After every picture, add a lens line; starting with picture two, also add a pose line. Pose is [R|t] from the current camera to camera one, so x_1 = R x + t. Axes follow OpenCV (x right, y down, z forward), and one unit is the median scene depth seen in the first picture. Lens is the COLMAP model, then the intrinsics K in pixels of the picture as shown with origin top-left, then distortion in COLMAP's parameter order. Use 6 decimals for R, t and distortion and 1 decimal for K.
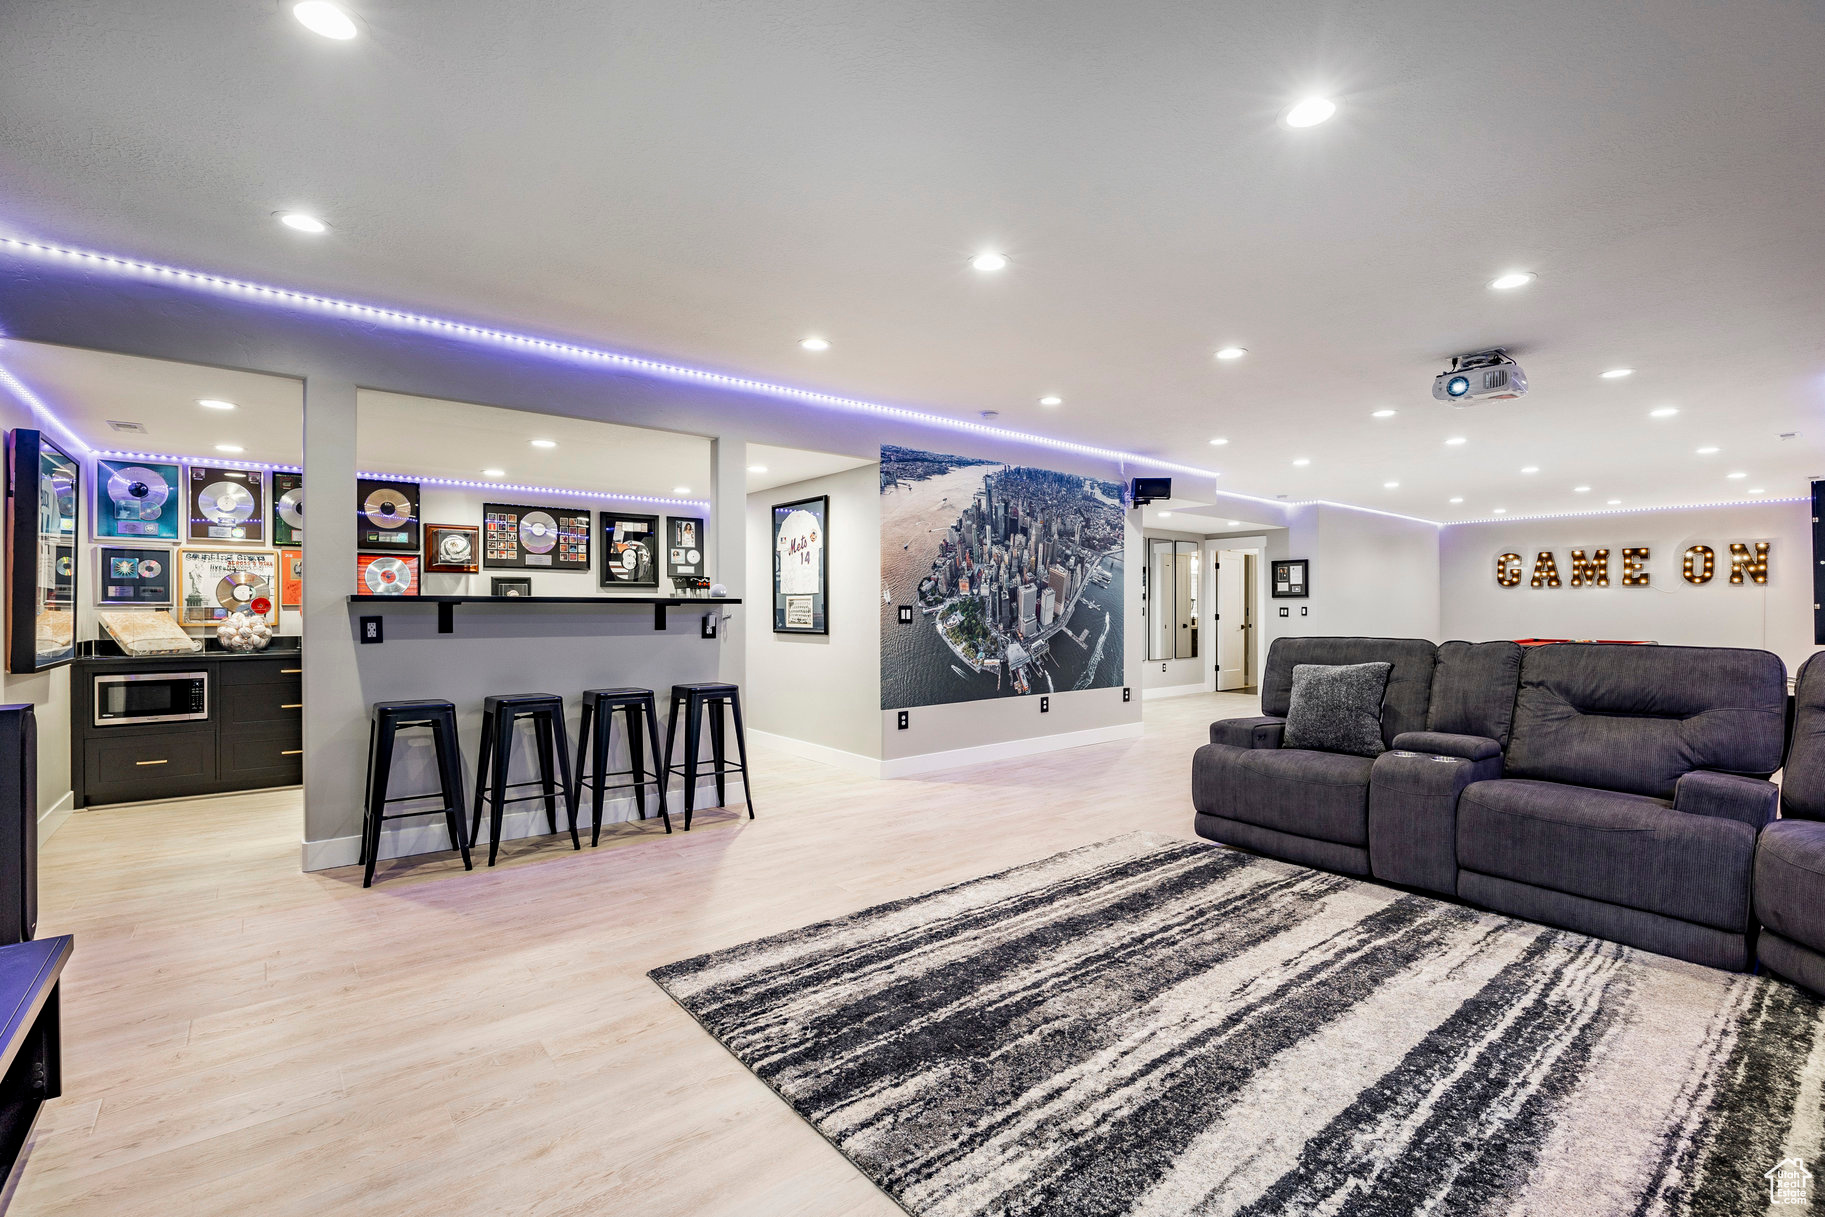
lens RADIAL K [[812.1, 0, 912.8], [0, 812.1, 612.3], [0, 0, 1]] dist [-0.000477, -0.000001]
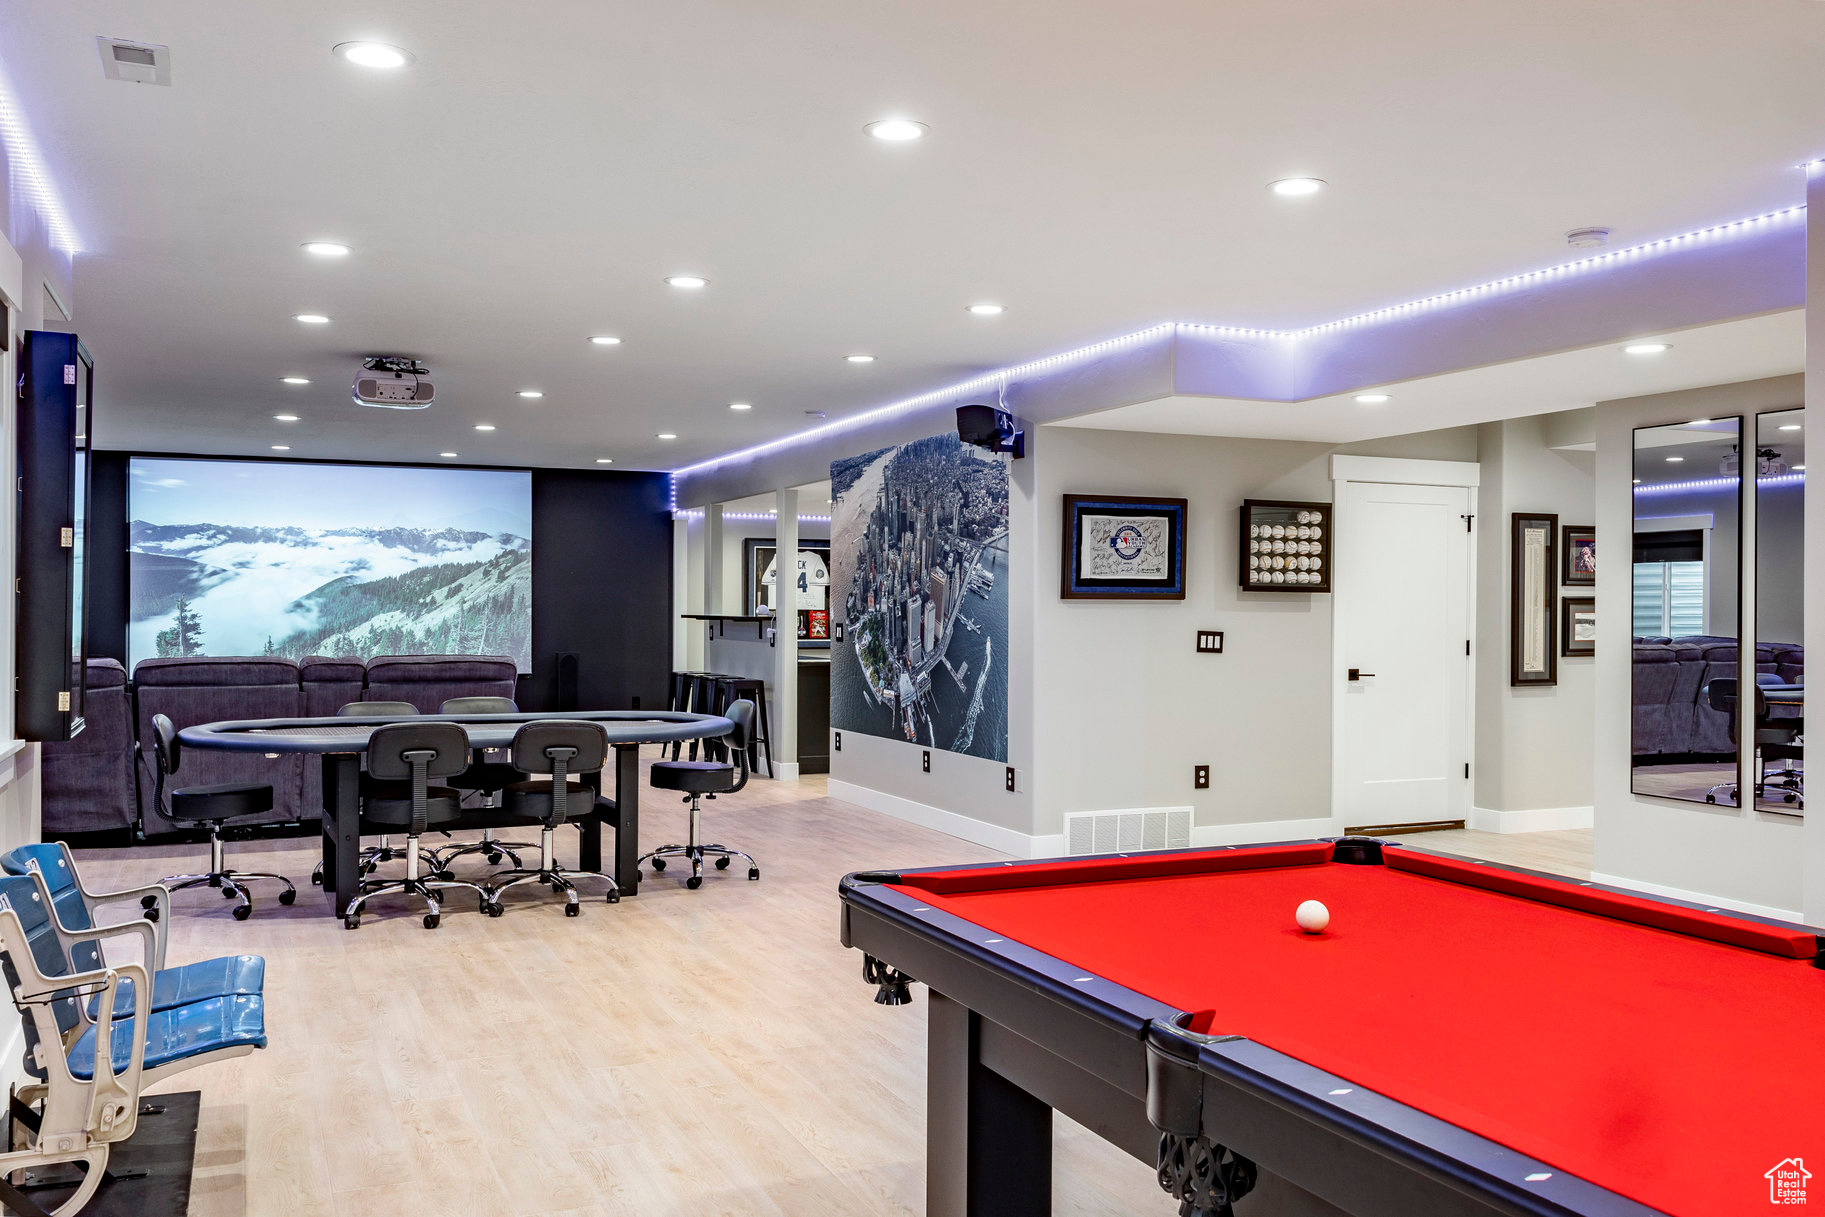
lens RADIAL K [[1564.6, 0, 912.8], [0, 1564.6, 607.0], [0, 0, 1]] dist [0.002127, 0.000018]
pose [[-0.272146, -0.002446, -0.962253, 1.519869], [-0.008917, 0.999960, -0.000020, -0.024398], [0.962215, 0.008575, -0.272157, 1.375738]]
